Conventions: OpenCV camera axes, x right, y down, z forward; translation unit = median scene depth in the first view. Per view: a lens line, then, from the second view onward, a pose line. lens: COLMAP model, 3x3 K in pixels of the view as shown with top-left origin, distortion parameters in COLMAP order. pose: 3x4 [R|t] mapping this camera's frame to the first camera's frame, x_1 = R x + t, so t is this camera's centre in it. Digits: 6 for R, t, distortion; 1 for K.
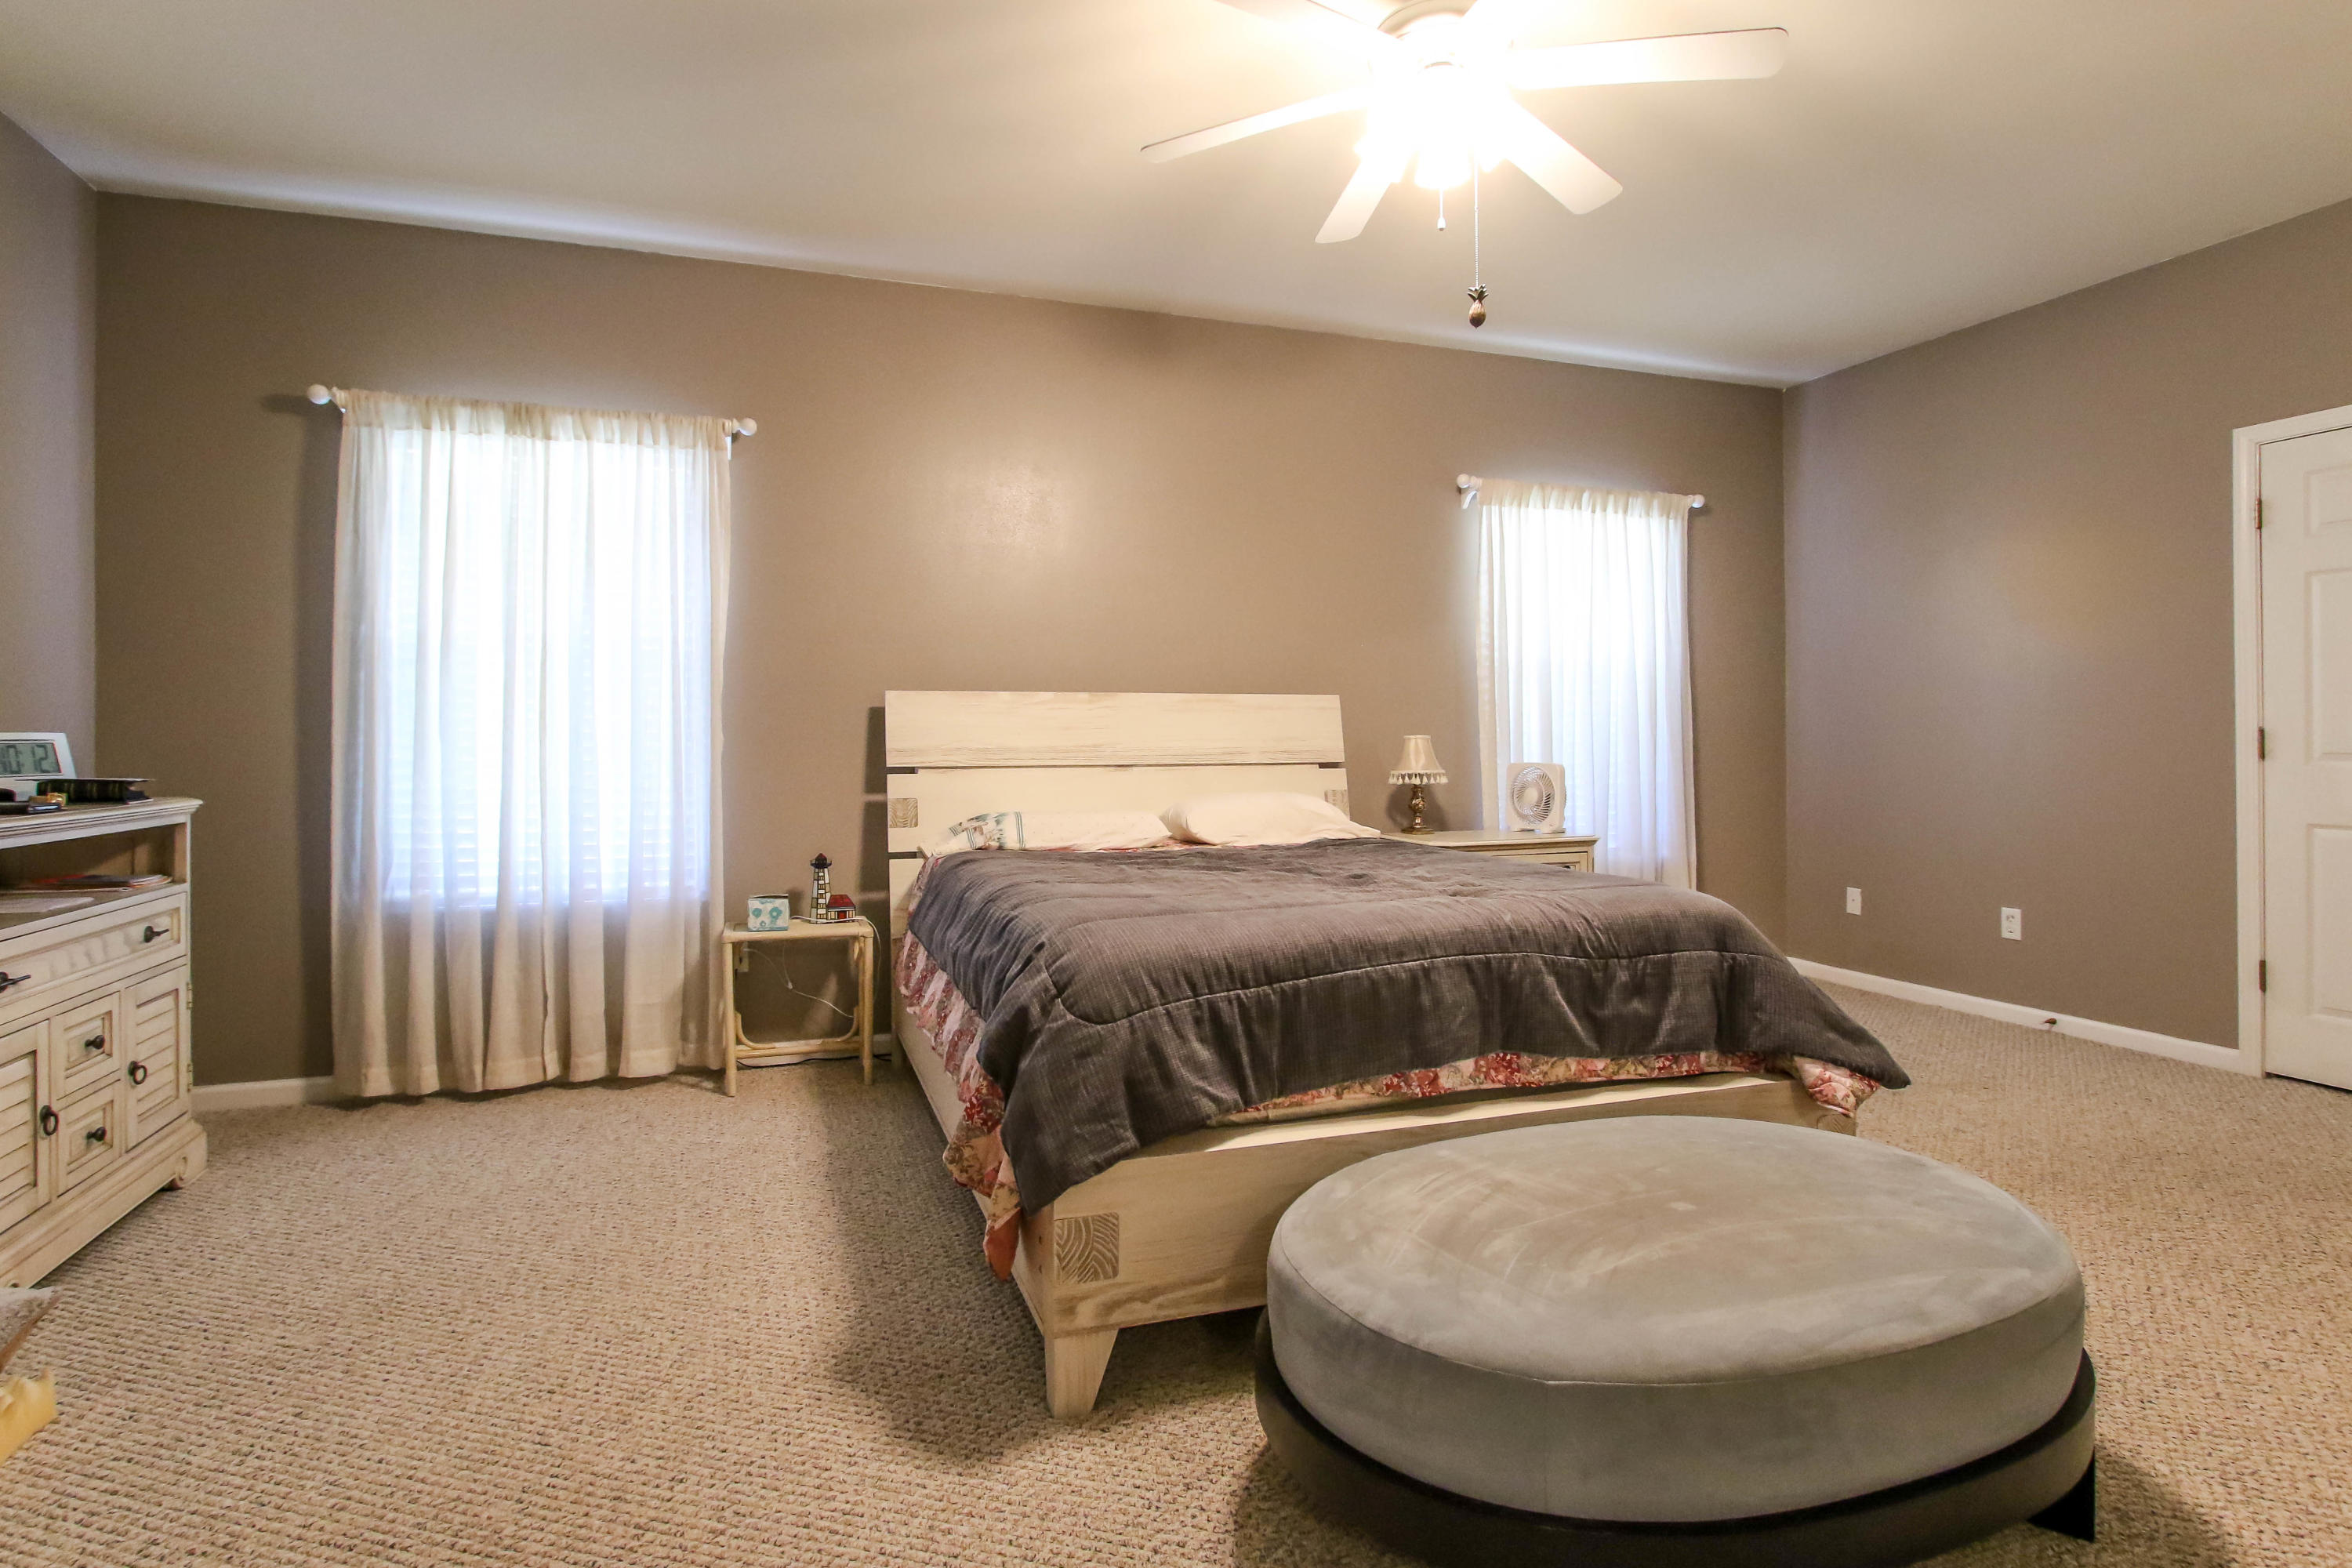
lens RADIAL K [[1188.5, 0, 1172.8], [0, 1188.5, 740.4], [0, 0, 1]] dist [-0.031730, -0.000070]
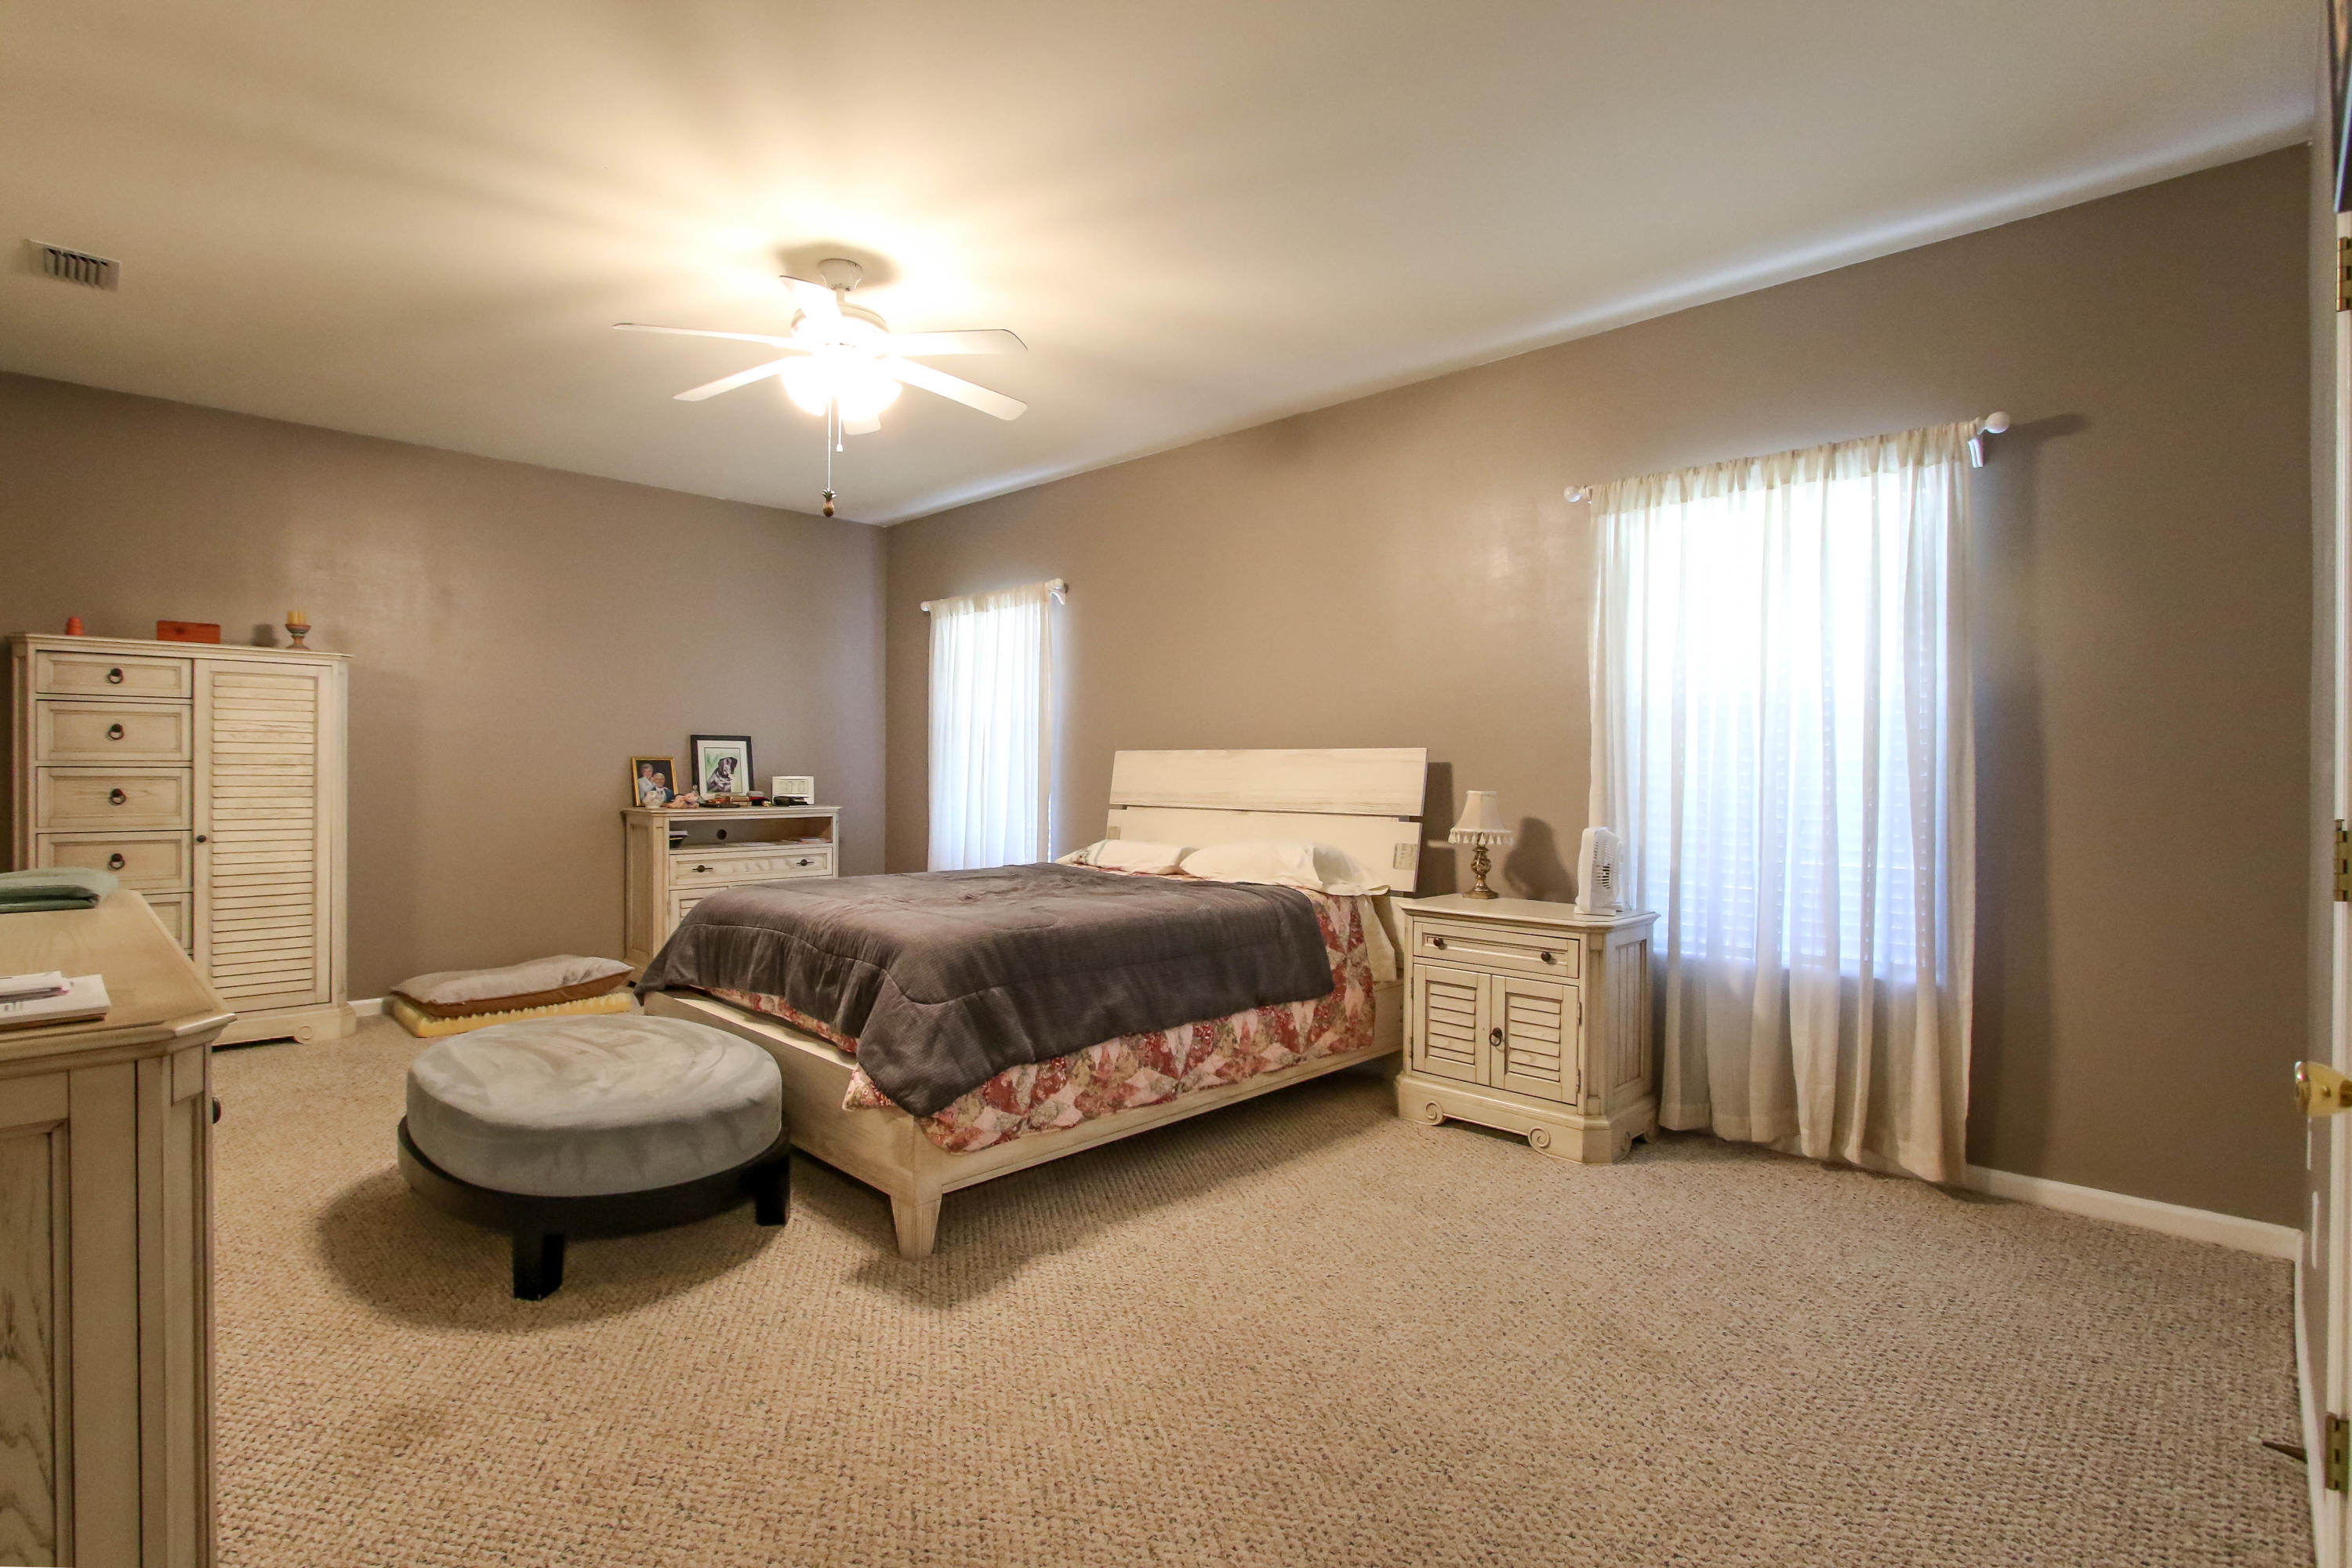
lens RADIAL K [[1142.1, 0, 1152.8], [0, 1142.1, 776.2], [0, 0, 1]] dist [-0.013397, 0.000165]
pose [[0.422641, 0.013361, -0.906199, 0.999409], [-0.009878, 0.999900, 0.010135, -0.024986], [0.906243, 0.004668, 0.422730, 0.440461]]
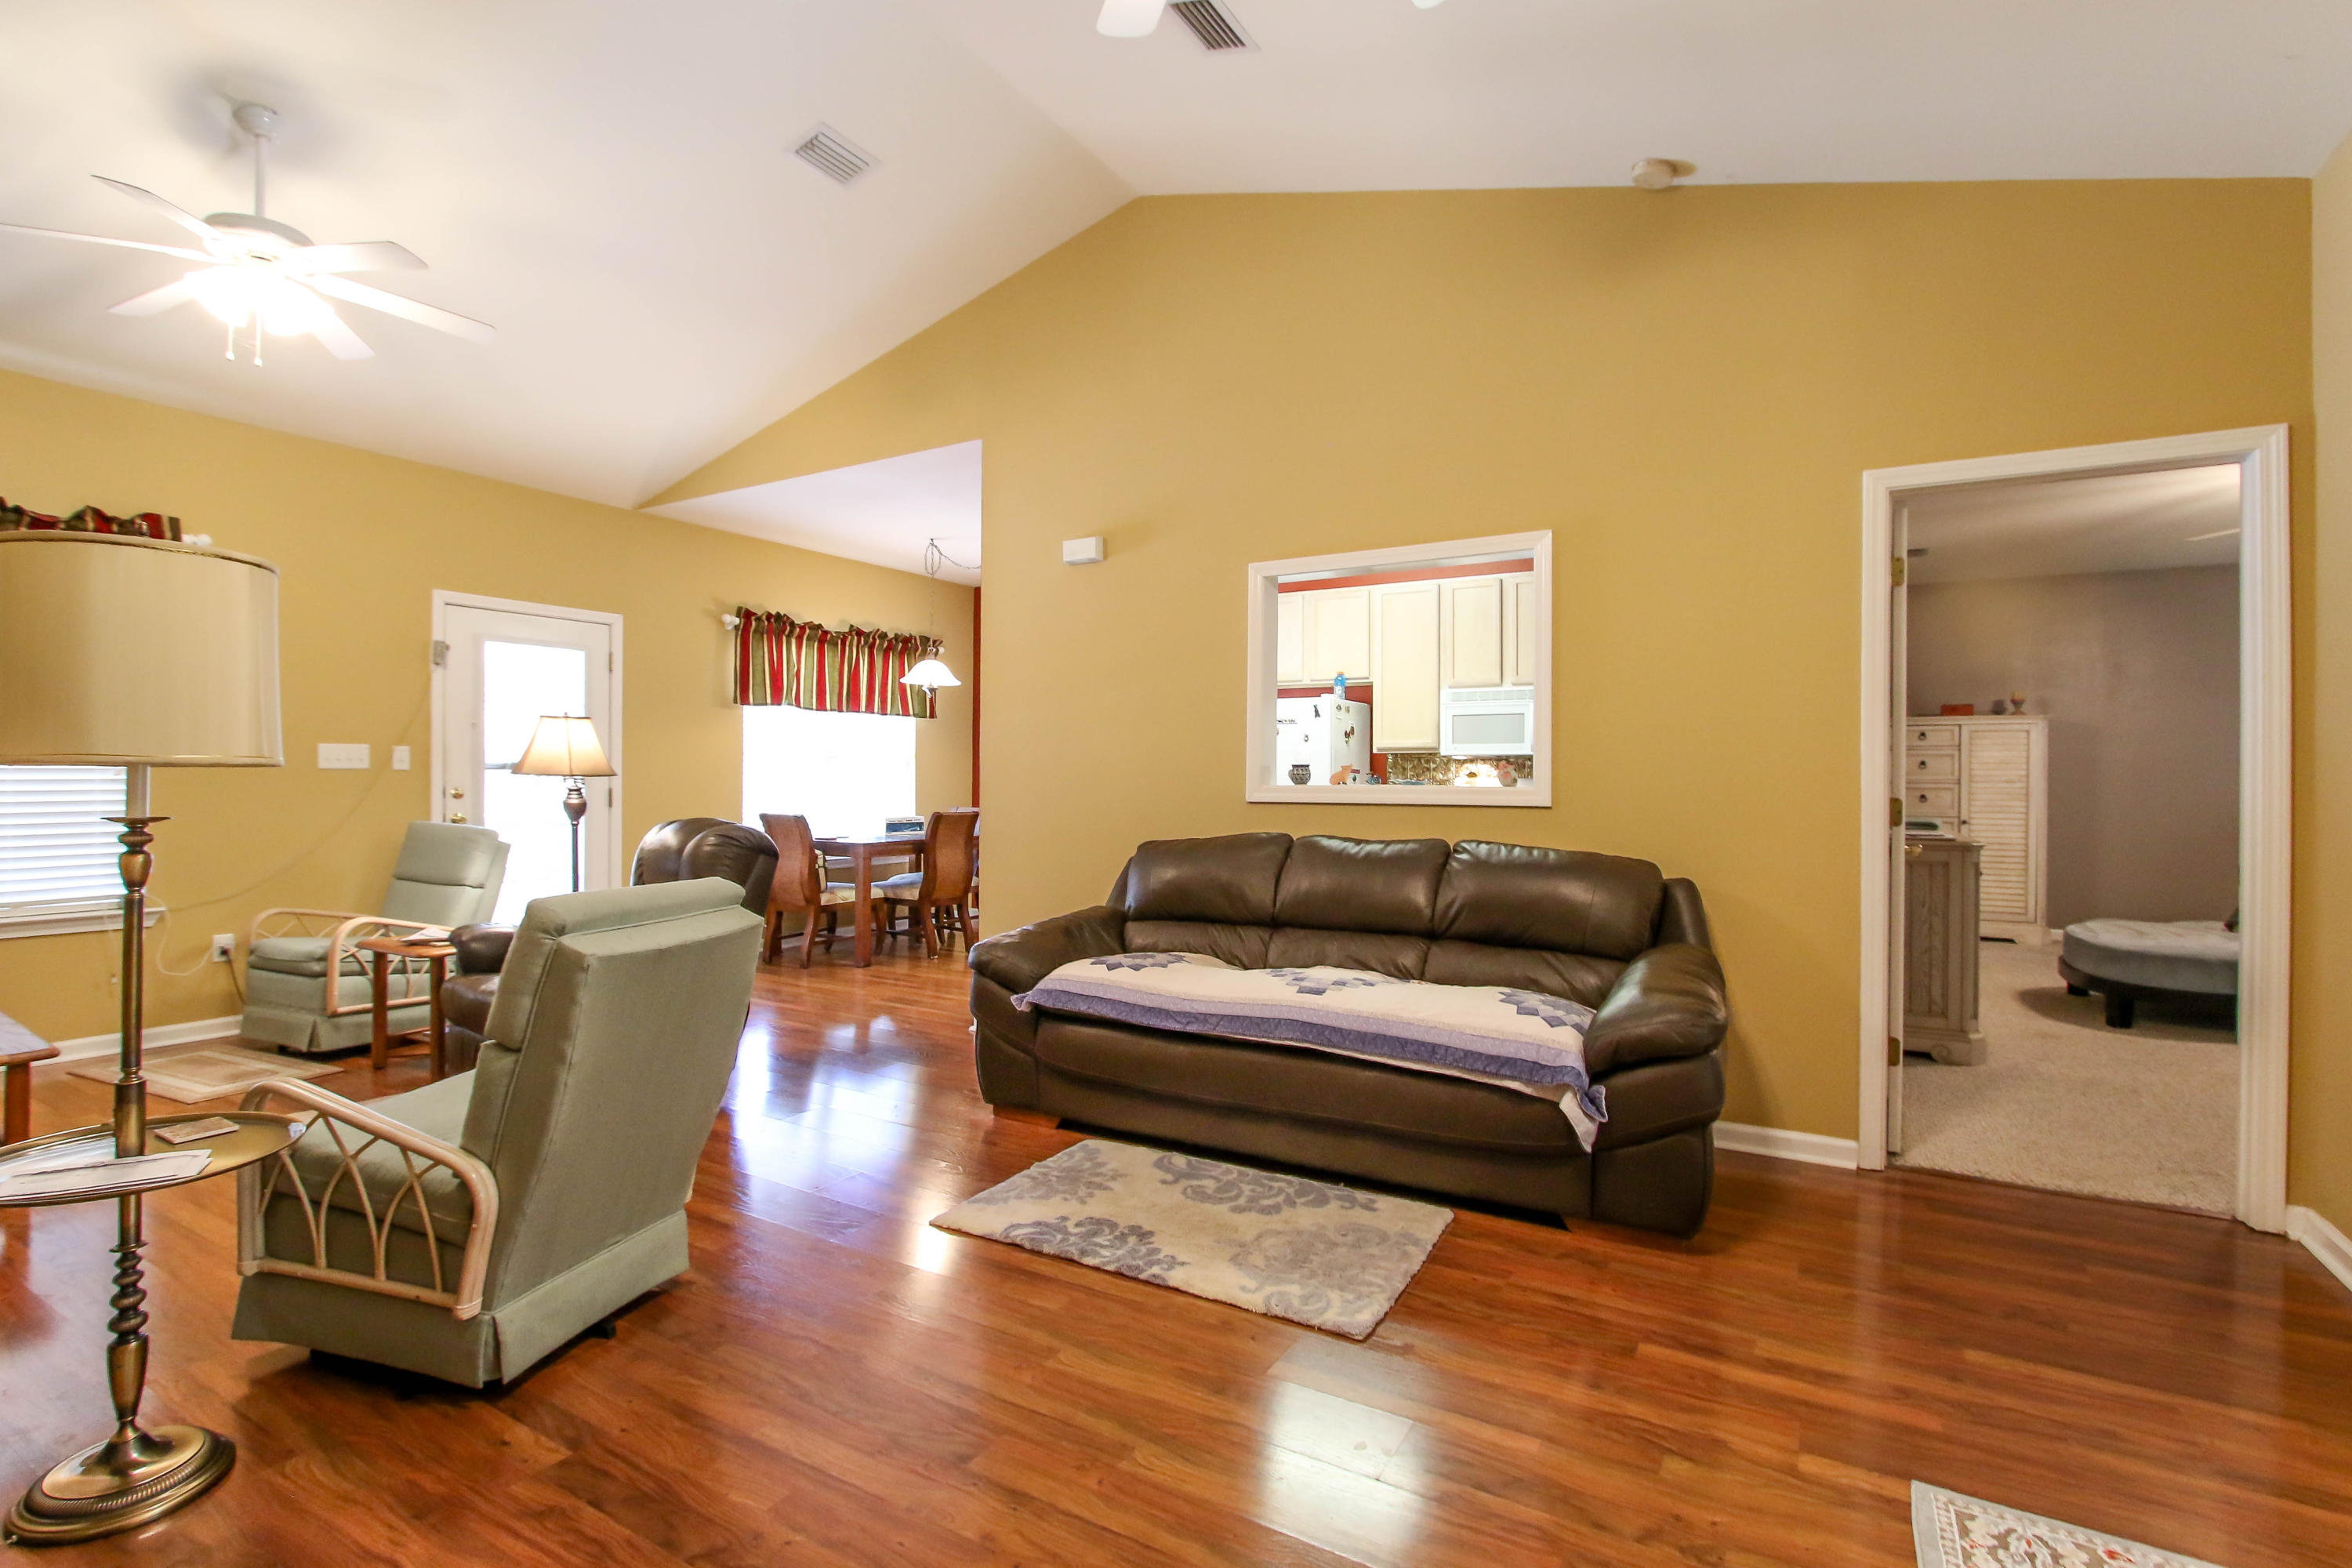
lens RADIAL K [[1094.4, 0, 1169.7], [0, 1094.4, 784.8], [0, 0, 1]] dist [-0.016889, 0.001193]
pose [[-0.773237, 0.003606, -0.634107, 1.933921], [-0.001878, 0.999966, 0.007976, -0.023390], [0.634115, 0.007358, -0.773204, 0.664601]]
